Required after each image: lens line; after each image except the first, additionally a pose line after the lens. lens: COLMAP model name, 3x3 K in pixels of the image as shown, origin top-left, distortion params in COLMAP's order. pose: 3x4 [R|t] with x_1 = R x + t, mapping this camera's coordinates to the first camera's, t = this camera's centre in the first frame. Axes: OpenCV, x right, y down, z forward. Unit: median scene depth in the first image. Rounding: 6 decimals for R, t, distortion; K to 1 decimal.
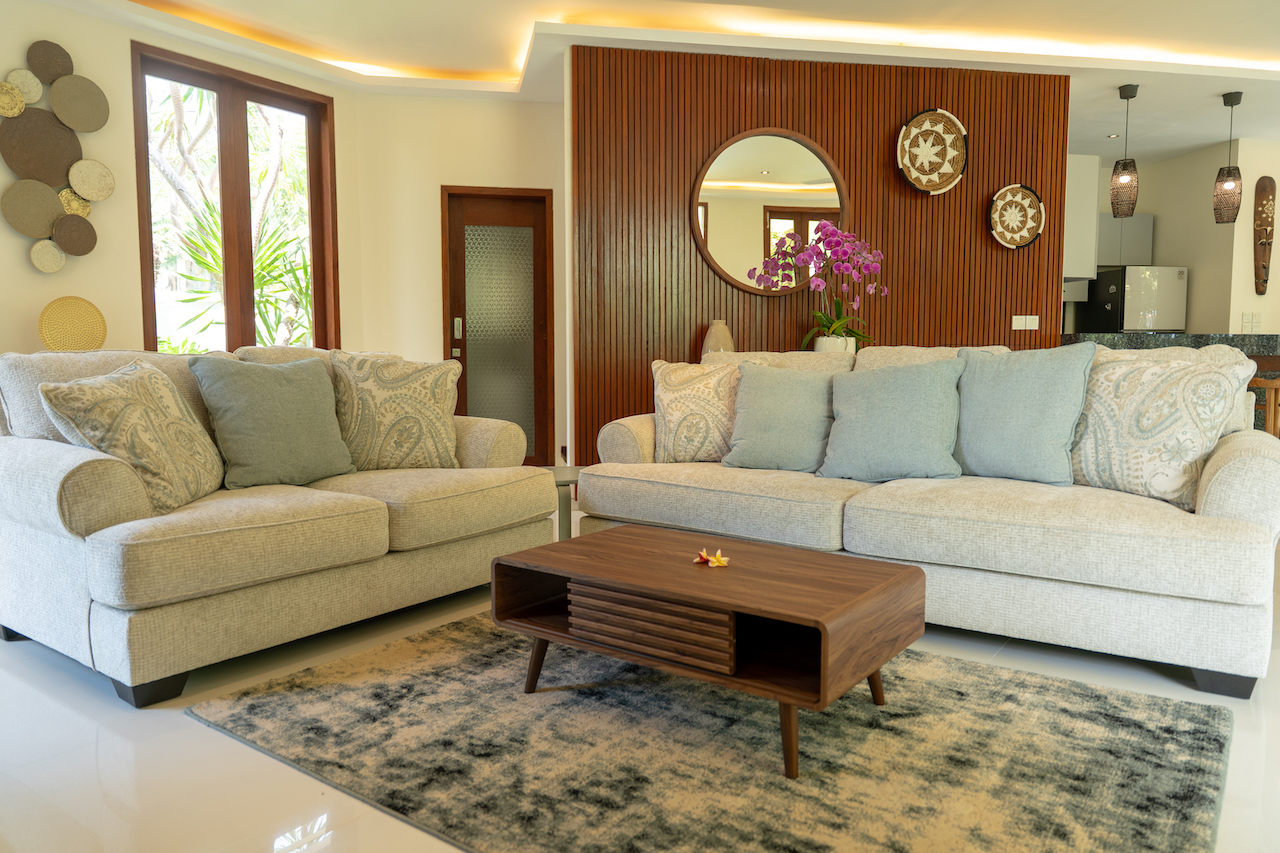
lens RADIAL K [[870.5, 0, 619.9], [0, 870.5, 426.2], [0, 0, 1]] dist [0.012904, -0.029806]
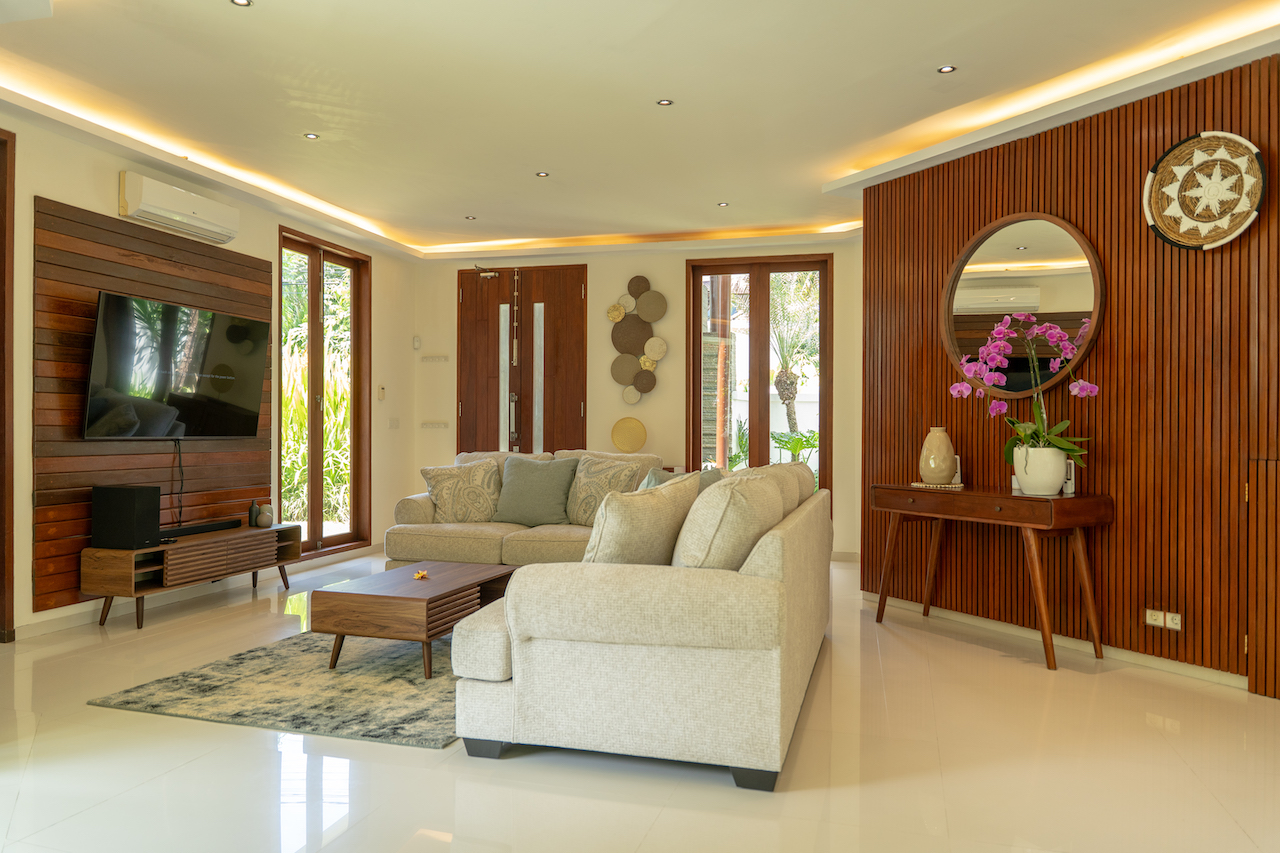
lens RADIAL K [[885.2, 0, 630.3], [0, 885.2, 432.8], [0, 0, 1]] dist [0.009076, -0.015331]
pose [[0.334419, 0.004924, -0.942412, 1.361668], [-0.079137, 0.996601, -0.022875, -0.096523], [0.939096, 0.082230, 0.333672, 0.507842]]
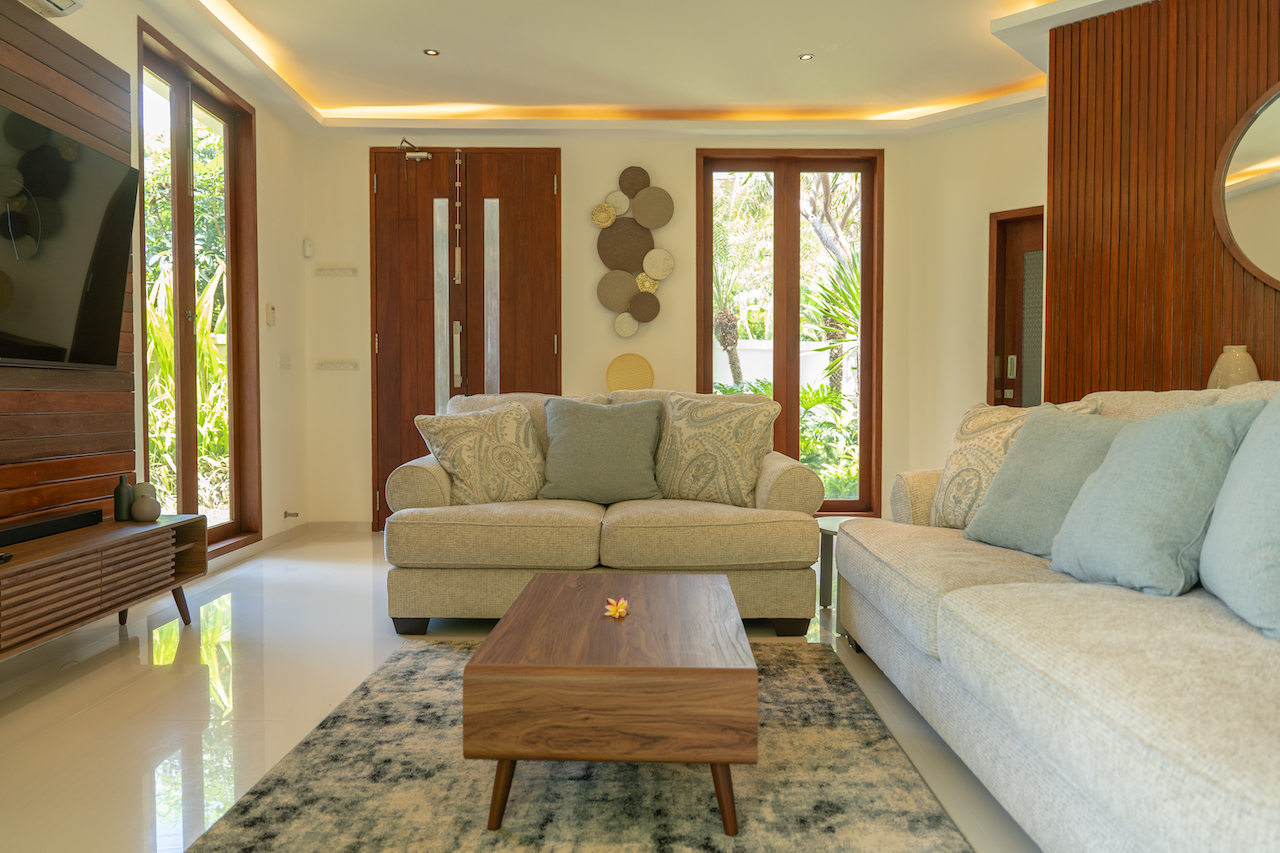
lens RADIAL K [[870.5, 0, 629.5], [0, 870.5, 429.7], [0, 0, 1]] dist [0.012904, -0.029806]
pose [[0.575464, 0.028929, -0.817315, 0.592397], [-0.064946, 0.997834, -0.010410, -0.023228], [0.815244, 0.059072, 0.576097, 0.297706]]
